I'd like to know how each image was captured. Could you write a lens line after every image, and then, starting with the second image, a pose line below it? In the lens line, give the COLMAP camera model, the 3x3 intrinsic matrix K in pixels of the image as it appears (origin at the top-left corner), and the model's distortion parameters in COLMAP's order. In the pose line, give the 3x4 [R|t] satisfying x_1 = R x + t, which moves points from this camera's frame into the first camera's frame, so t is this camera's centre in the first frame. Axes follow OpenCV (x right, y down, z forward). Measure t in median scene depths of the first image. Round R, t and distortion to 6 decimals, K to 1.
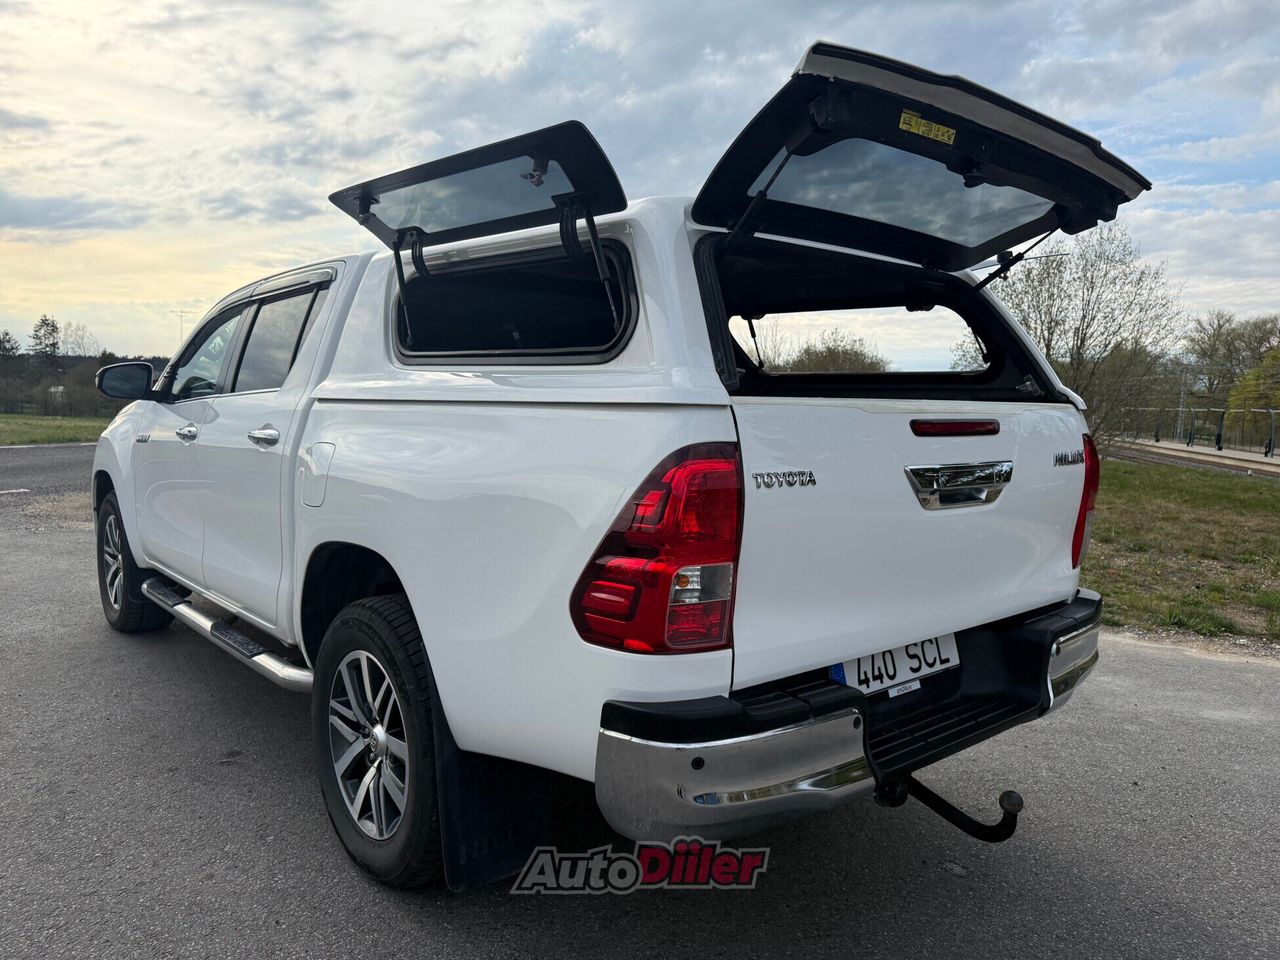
lens RADIAL K [[903.3, 0, 635.8], [0, 903.3, 483.9], [0, 0, 1]] dist [0.001266, -0.005376]
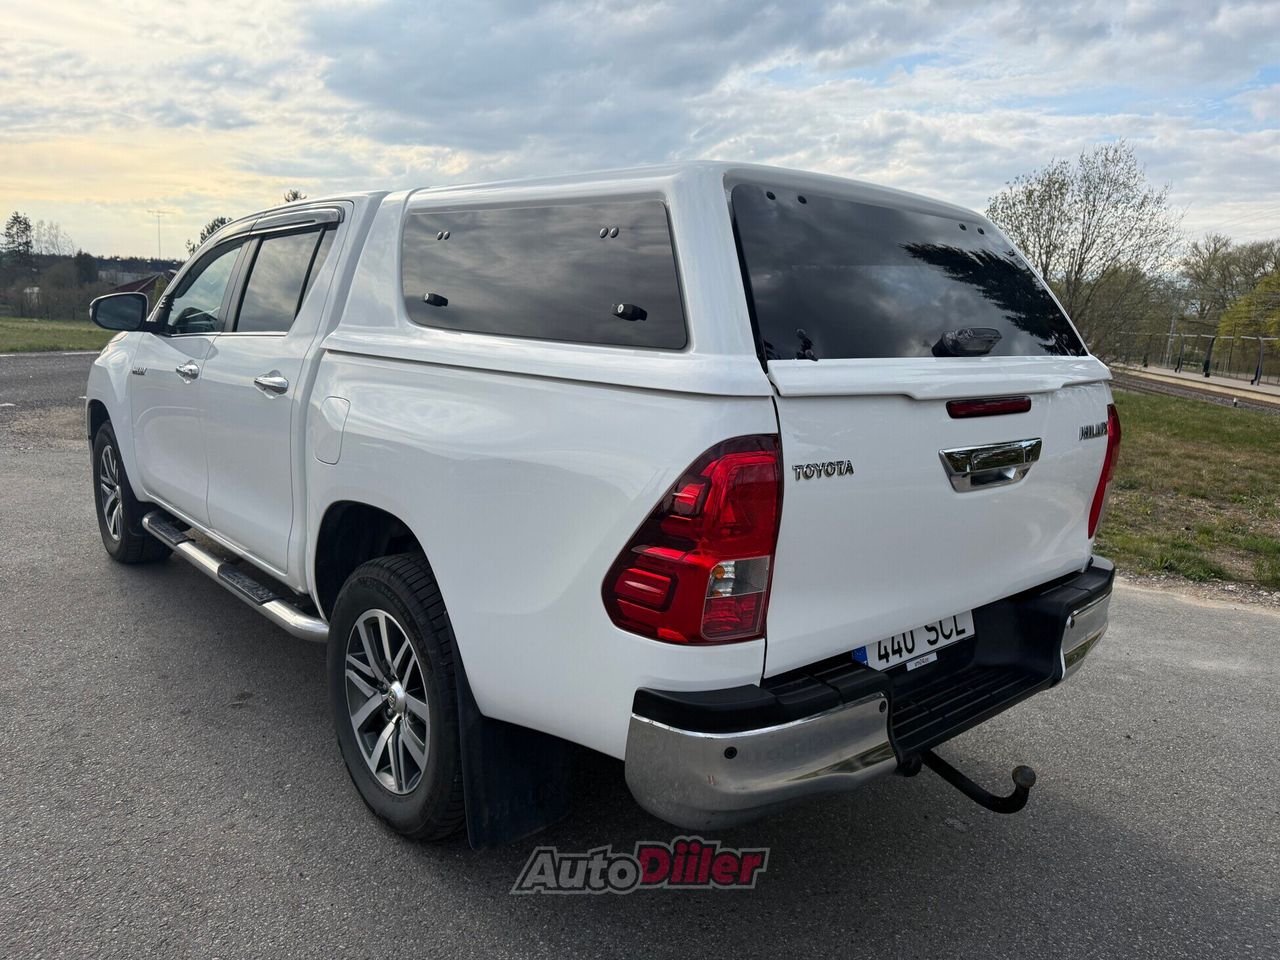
lens RADIAL K [[902.0, 0, 636.2], [0, 902.0, 482.0], [0, 0, 1]] dist [0.006570, -0.010668]
pose [[0.999718, 0.017712, 0.015787, -0.037292], [-0.019084, 0.995629, 0.091425, -0.053161], [-0.014099, -0.091701, 0.995687, 0.014272]]
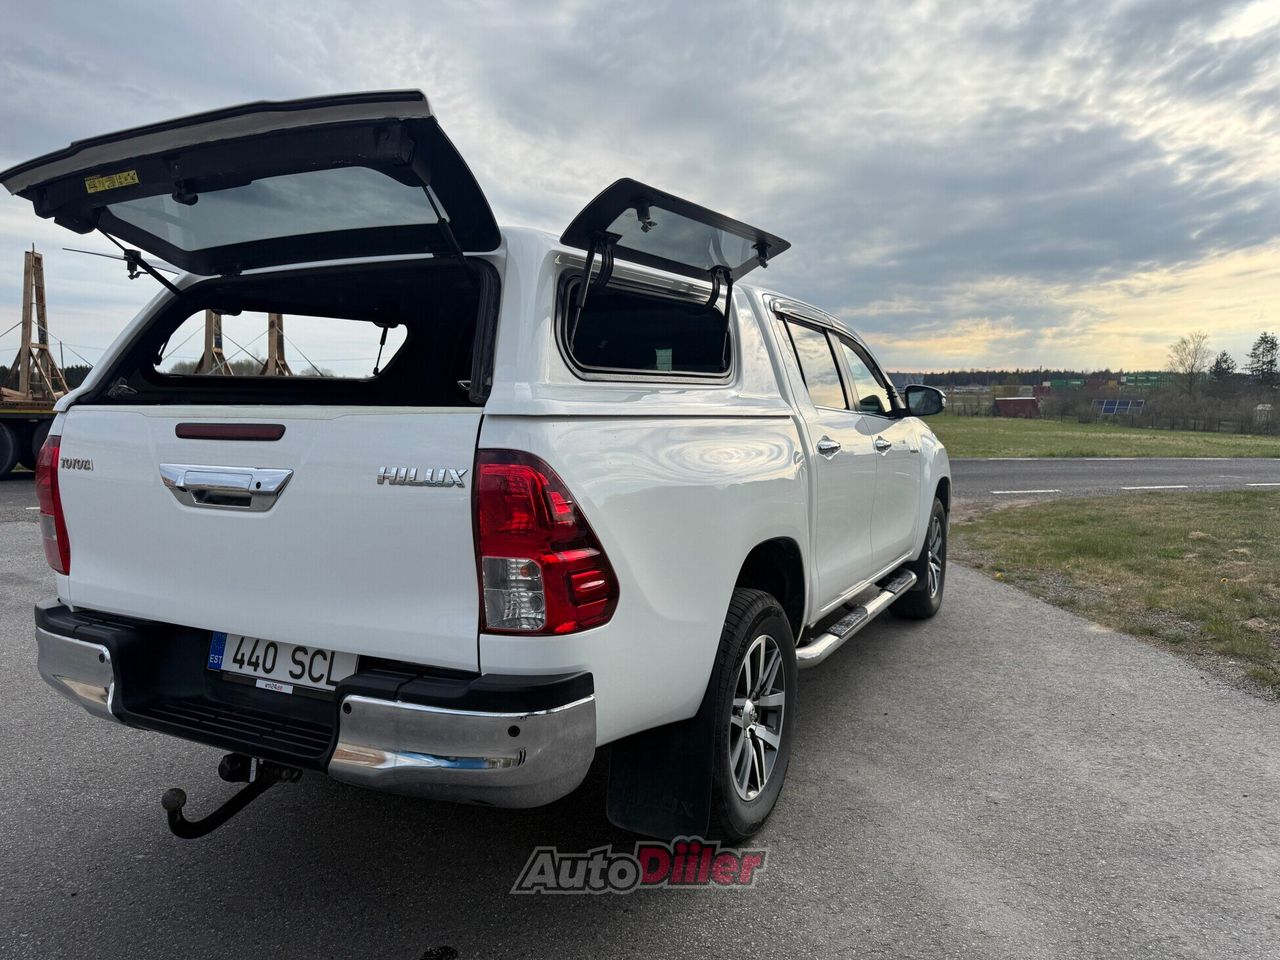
lens RADIAL K [[899.3, 0, 636.3], [0, 899.3, 478.7], [0, 0, 1]] dist [0.028500, -0.045636]
pose [[0.386371, 0.052980, -0.920820, 1.234549], [-0.077124, 0.996708, 0.024986, -0.058534], [0.919113, 0.061363, 0.389186, 0.858268]]
